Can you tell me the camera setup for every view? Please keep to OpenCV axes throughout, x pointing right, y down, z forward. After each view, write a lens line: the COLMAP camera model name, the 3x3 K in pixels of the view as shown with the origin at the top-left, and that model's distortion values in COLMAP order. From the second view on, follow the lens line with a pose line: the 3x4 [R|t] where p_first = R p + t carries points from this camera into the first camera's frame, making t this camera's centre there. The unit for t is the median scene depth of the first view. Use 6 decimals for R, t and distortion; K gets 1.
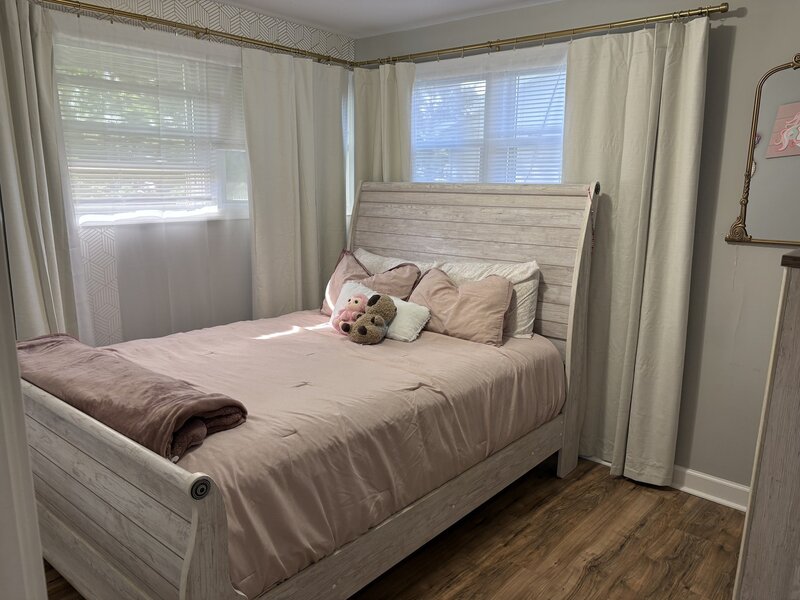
lens RADIAL K [[610.4, 0, 401.0], [0, 610.4, 301.4], [0, 0, 1]] dist [0.042377, -0.004806]
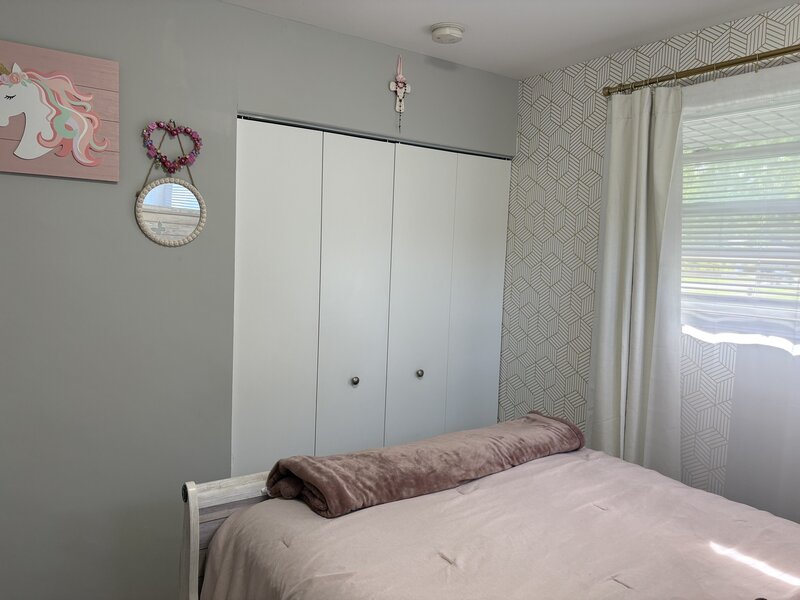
lens RADIAL K [[610.4, 0, 400.9], [0, 610.4, 299.4], [0, 0, 1]] dist [0.042377, -0.004806]
pose [[-0.240400, 0.060907, -0.968761, 0.388529], [-0.224310, 0.967530, 0.116492, -0.166298], [0.944401, 0.245308, -0.218932, 0.811249]]
